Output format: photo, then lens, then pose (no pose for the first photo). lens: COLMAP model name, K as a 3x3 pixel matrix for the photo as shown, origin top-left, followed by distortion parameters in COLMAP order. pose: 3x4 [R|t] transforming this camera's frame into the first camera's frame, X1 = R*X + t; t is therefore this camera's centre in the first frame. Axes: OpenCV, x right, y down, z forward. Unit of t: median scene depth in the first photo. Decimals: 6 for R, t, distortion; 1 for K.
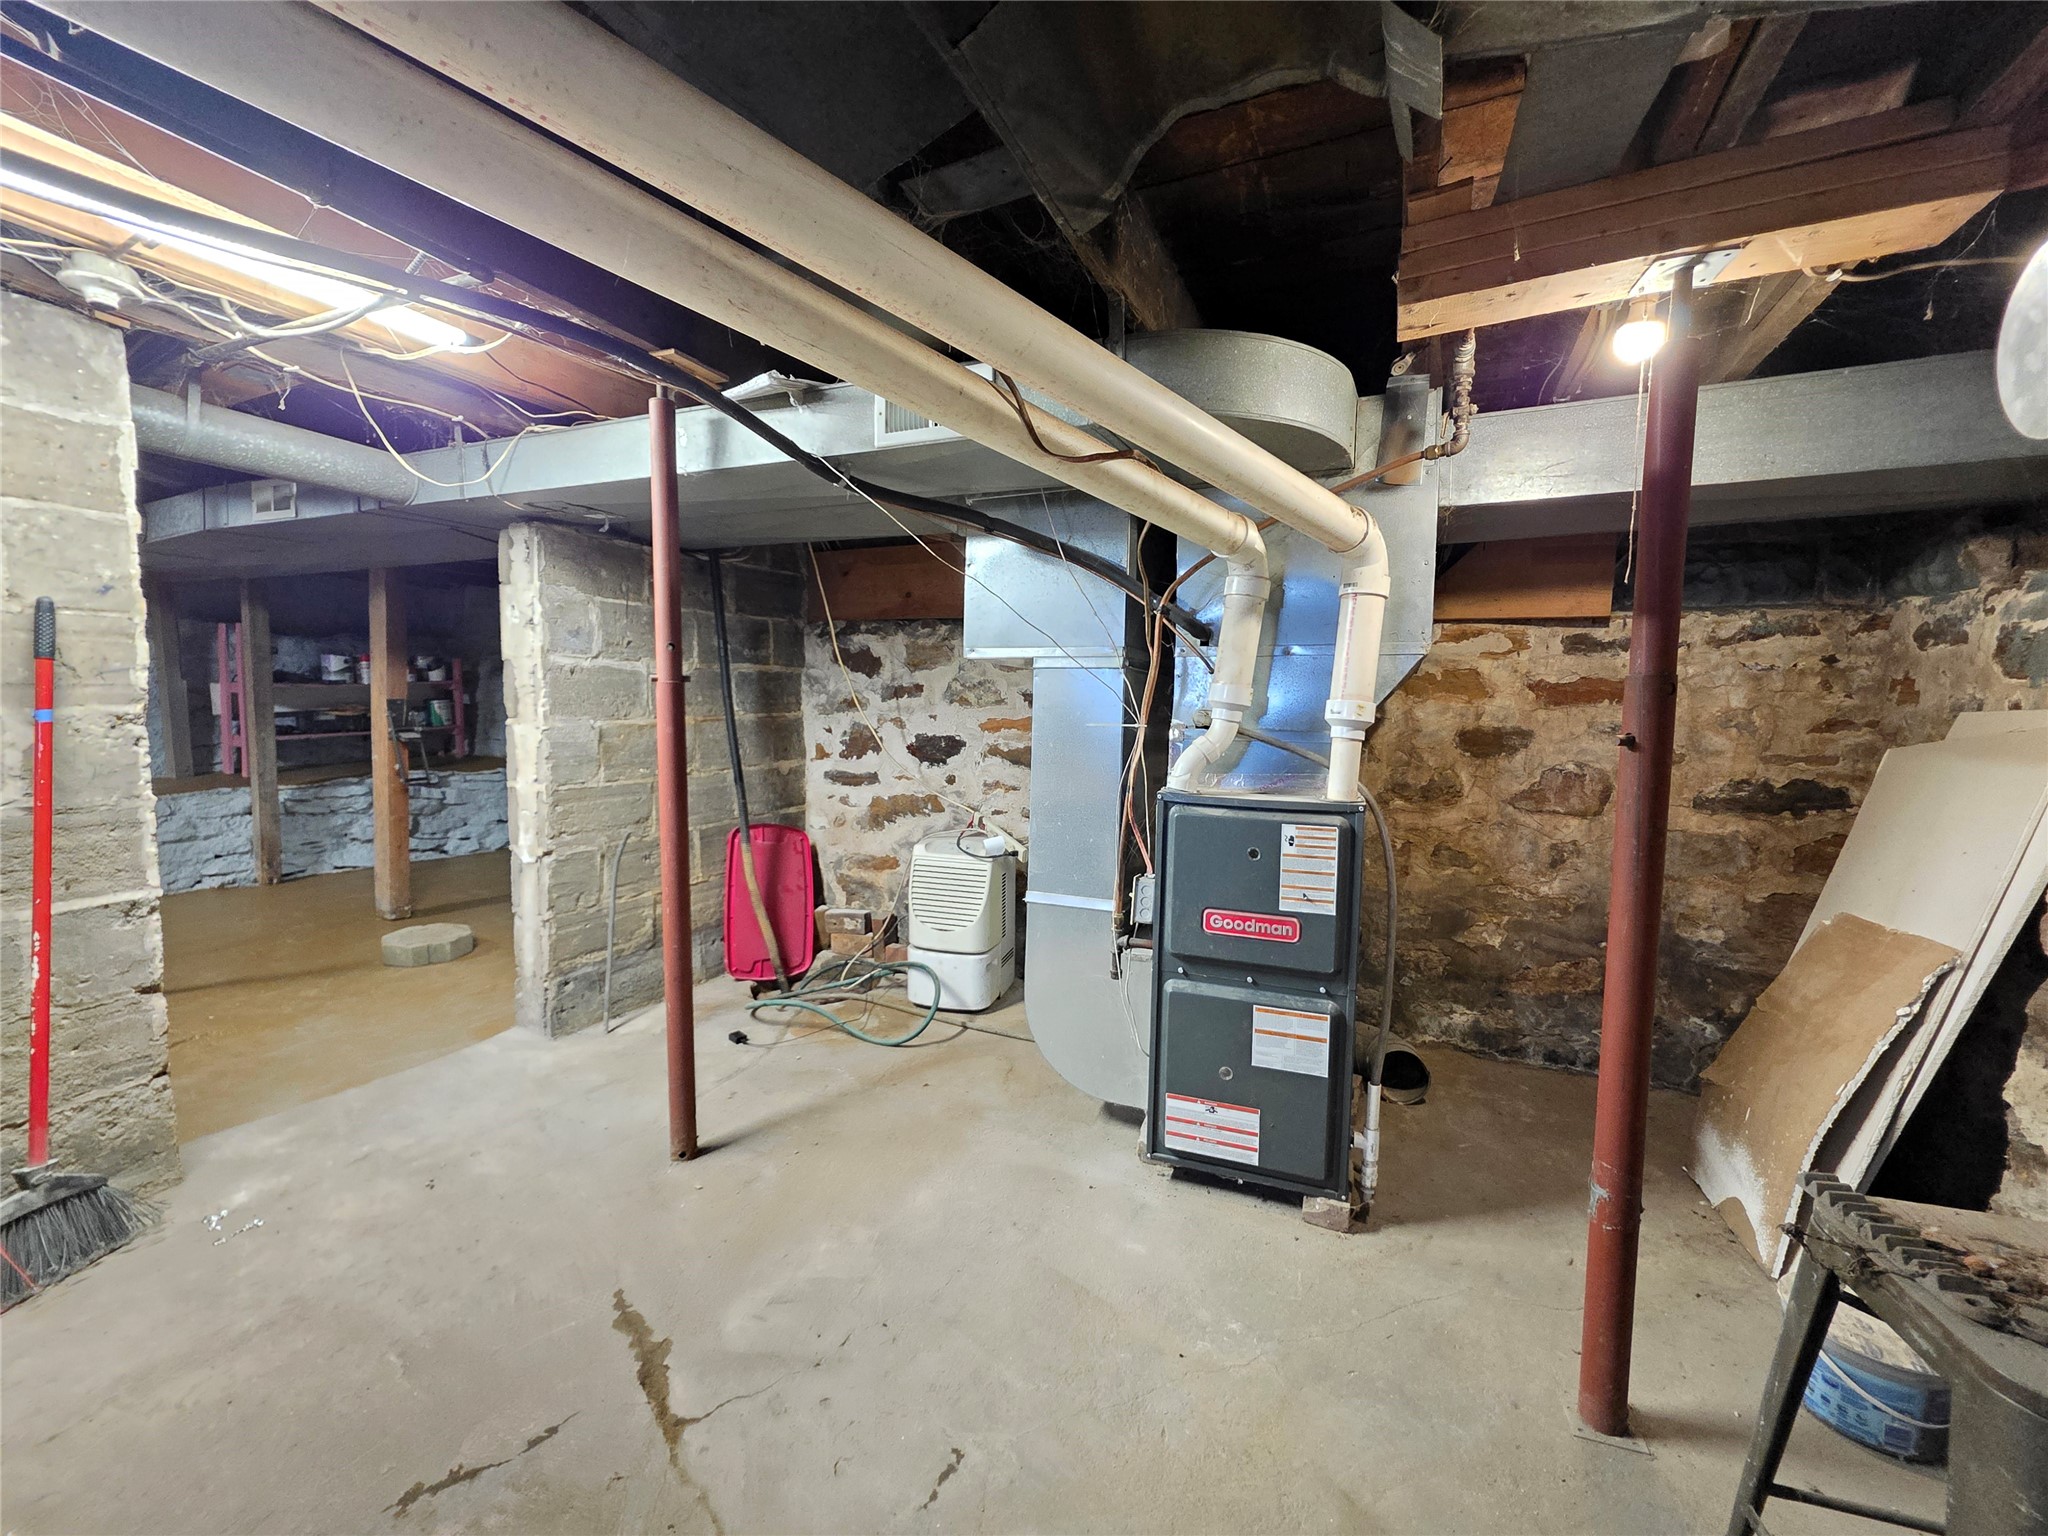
lens RADIAL K [[821.9, 0, 1029.0], [0, 821.9, 760.0], [0, 0, 1]] dist [0.001764, -0.000160]
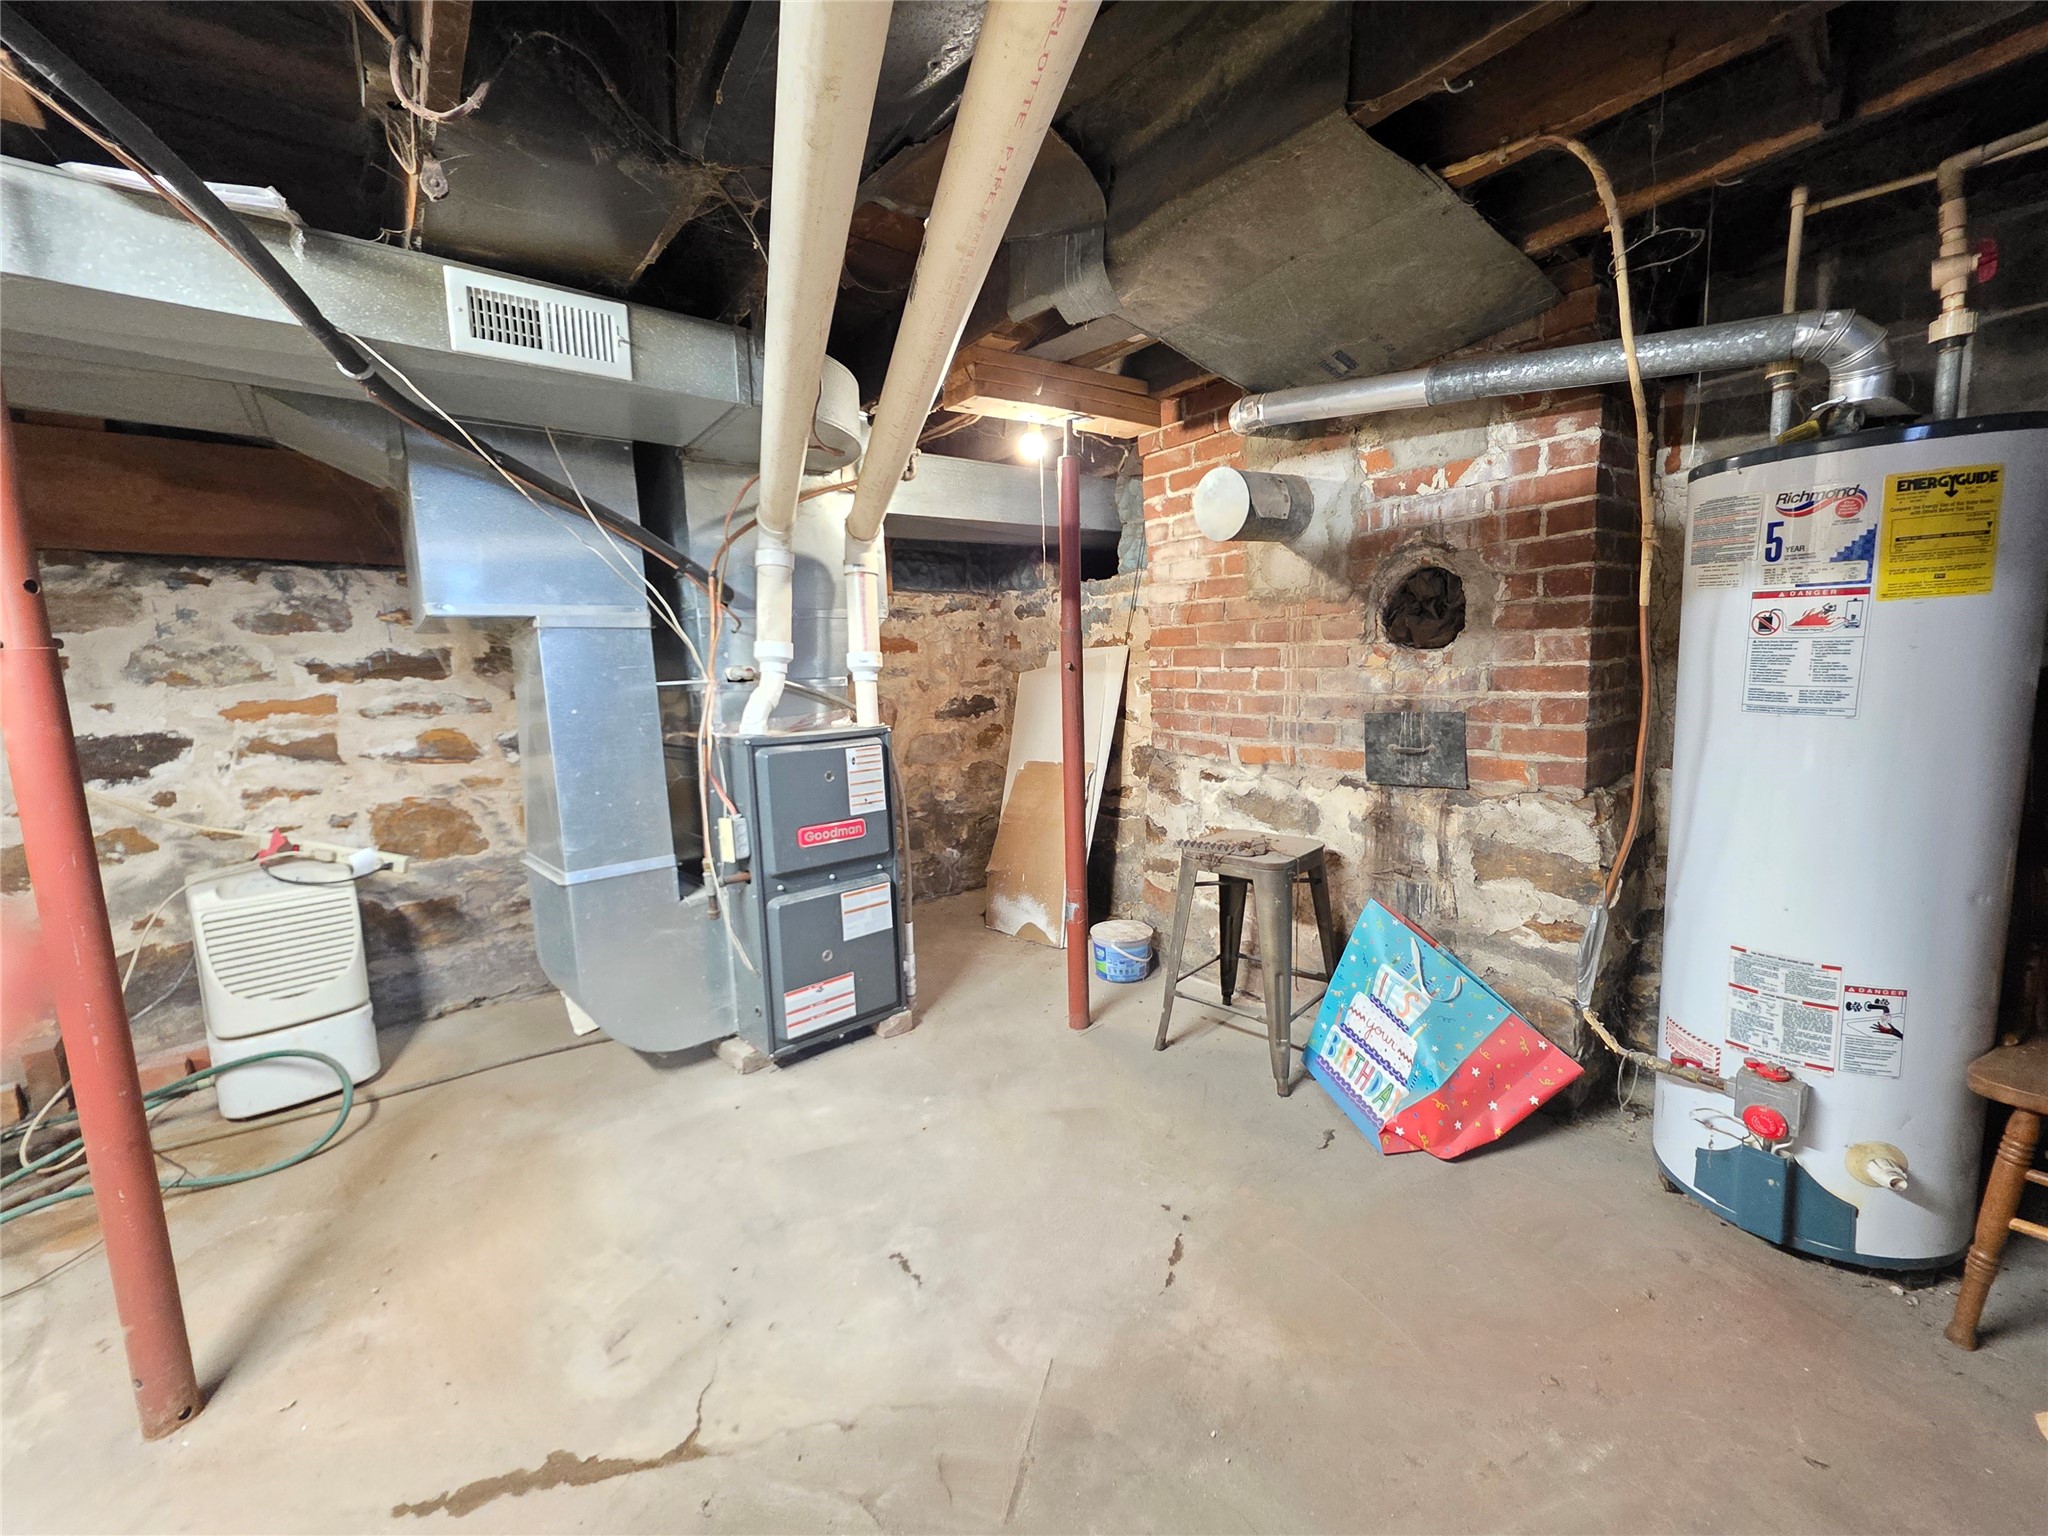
lens RADIAL K [[821.9, 0, 1025.4], [0, 821.9, 765.8], [0, 0, 1]] dist [0.001764, -0.000160]
pose [[0.457234, -0.143519, 0.877690, -0.595889], [0.101887, 0.988849, 0.108617, -0.006667], [-0.883491, 0.039761, 0.466758, 0.126691]]
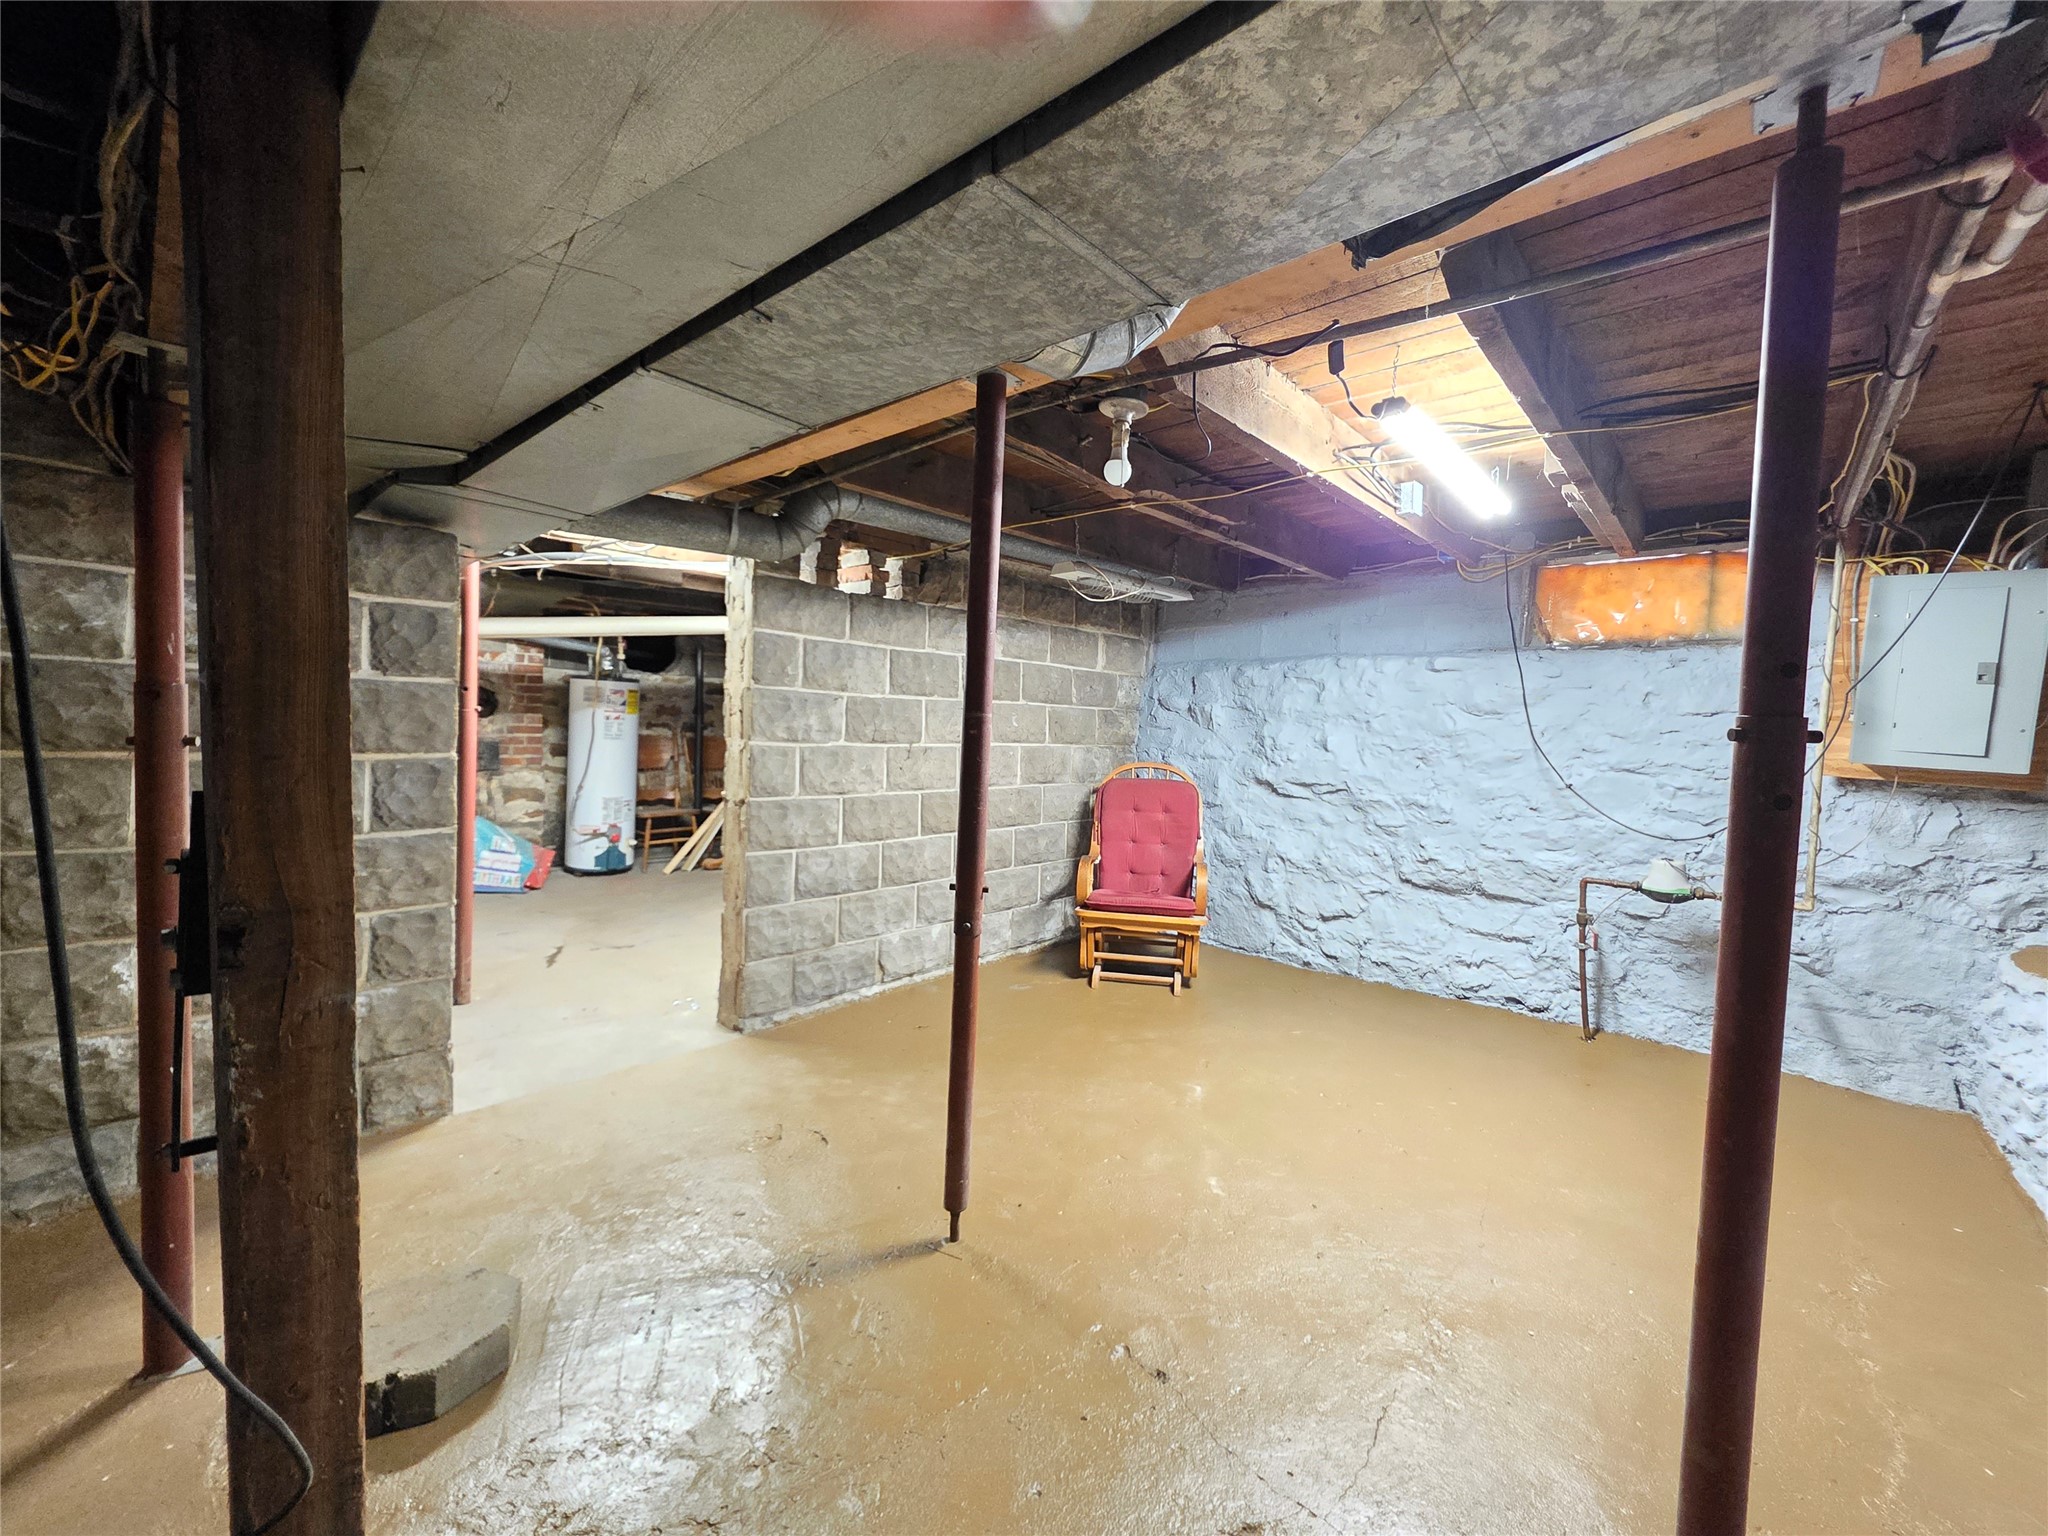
lens RADIAL K [[821.9, 0, 1020.1], [0, 821.9, 769.6], [0, 0, 1]] dist [0.001764, -0.000160]
pose [[-0.954326, -0.061926, 0.292280, -1.878420], [-0.027046, 0.992173, 0.121907, -0.188847], [-0.297541, 0.108434, -0.948531, 2.129440]]
